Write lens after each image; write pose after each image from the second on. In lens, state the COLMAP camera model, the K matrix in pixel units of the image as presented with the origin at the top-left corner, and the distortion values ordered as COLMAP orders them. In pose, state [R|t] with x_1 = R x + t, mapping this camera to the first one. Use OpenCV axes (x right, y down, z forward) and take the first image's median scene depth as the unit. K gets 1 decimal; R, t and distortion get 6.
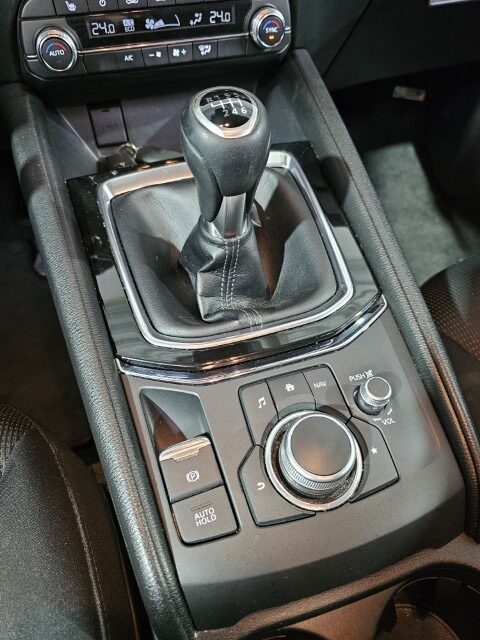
lens RADIAL K [[462.6, 0, 249.9], [0, 462.6, 317.1], [0, 0, 1]] dist [0.007299, 0.004060]
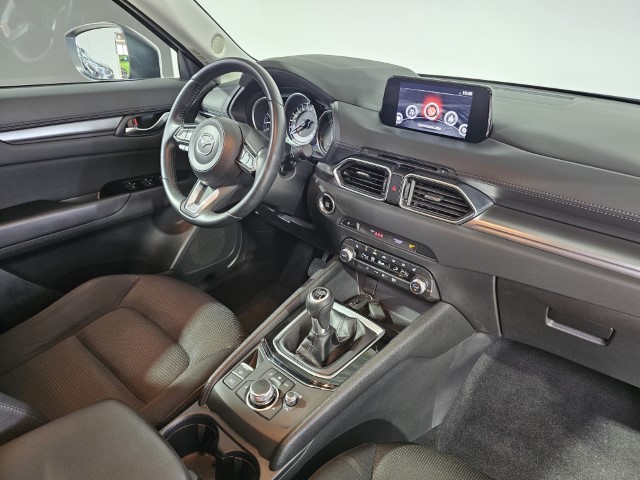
lens RADIAL K [[441.8, 0, 316.2], [0, 441.8, 239.5], [0, 0, 1]] dist [0.052420, -0.041061]
pose [[0.502131, 0.391980, -0.770854, 1.473473], [-0.676257, 0.733568, -0.067491, -0.332553], [0.539019, 0.555184, 0.633427, -0.819656]]
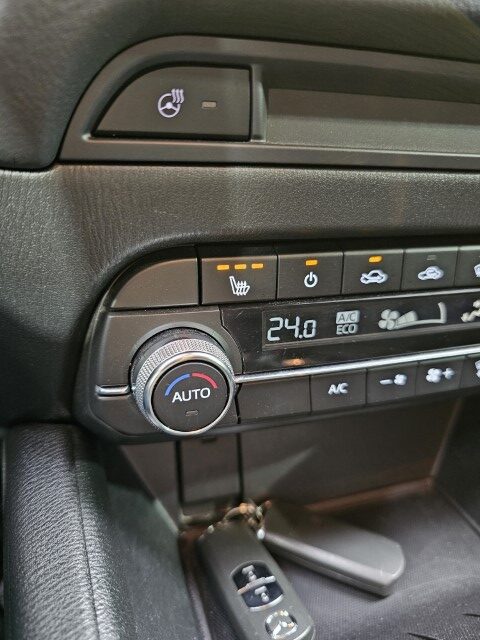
lens RADIAL K [[462.6, 0, 240.5], [0, 462.6, 320.6], [0, 0, 1]] dist [0.007299, 0.004060]
pose [[0.999167, 0.040783, -0.001259, -0.364631], [-0.037379, 0.902527, -0.429008, -0.448743], [-0.016360, 0.428698, 0.903300, 0.622464]]
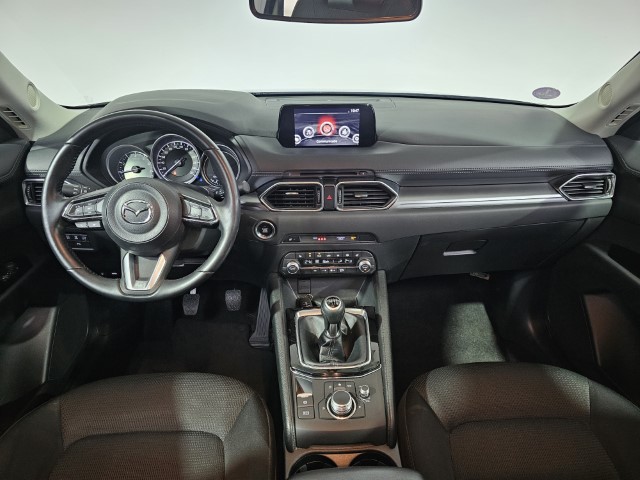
lens RADIAL K [[441.8, 0, 320.6], [0, 441.8, 238.3], [0, 0, 1]] dist [0.052420, -0.041061]
pose [[0.964960, 0.107911, -0.239179, 0.434702], [-0.193605, 0.908064, -0.371399, 0.296147], [0.177112, 0.404692, 0.897138, -1.644980]]
